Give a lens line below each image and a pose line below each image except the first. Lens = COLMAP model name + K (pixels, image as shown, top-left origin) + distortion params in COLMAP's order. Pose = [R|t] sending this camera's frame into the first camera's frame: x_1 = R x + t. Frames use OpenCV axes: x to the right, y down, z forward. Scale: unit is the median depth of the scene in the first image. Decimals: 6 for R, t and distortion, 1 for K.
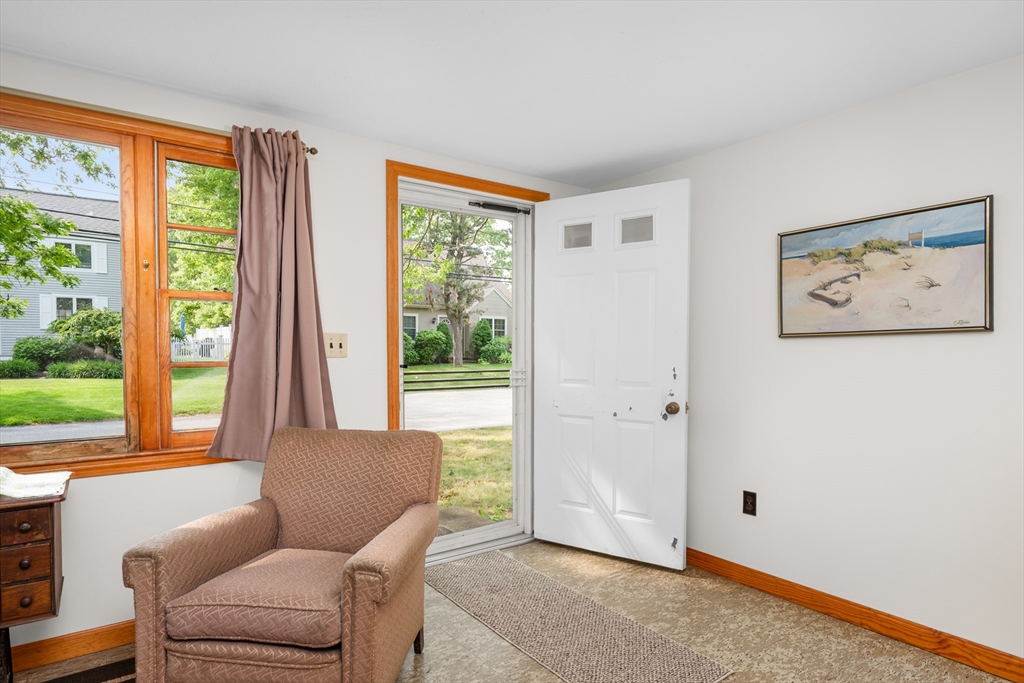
lens RADIAL K [[585.7, 0, 513.5], [0, 585.7, 366.9], [0, 0, 1]] dist [-0.002063, -0.000438]
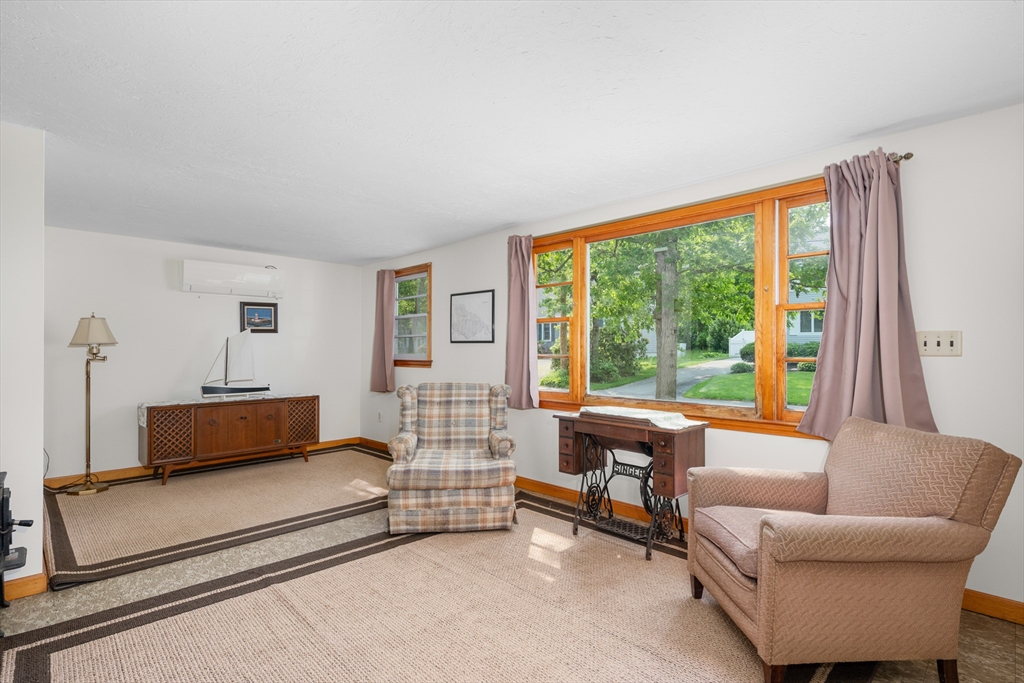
lens RADIAL K [[517.7, 0, 513.0], [0, 517.7, 353.7], [0, 0, 1]] dist [-0.000347, -0.000006]
pose [[0.129302, 0.006131, -0.991586, 0.533717], [-0.025543, 0.999670, 0.002850, -0.005123], [0.991276, 0.024960, 0.129416, 0.223621]]
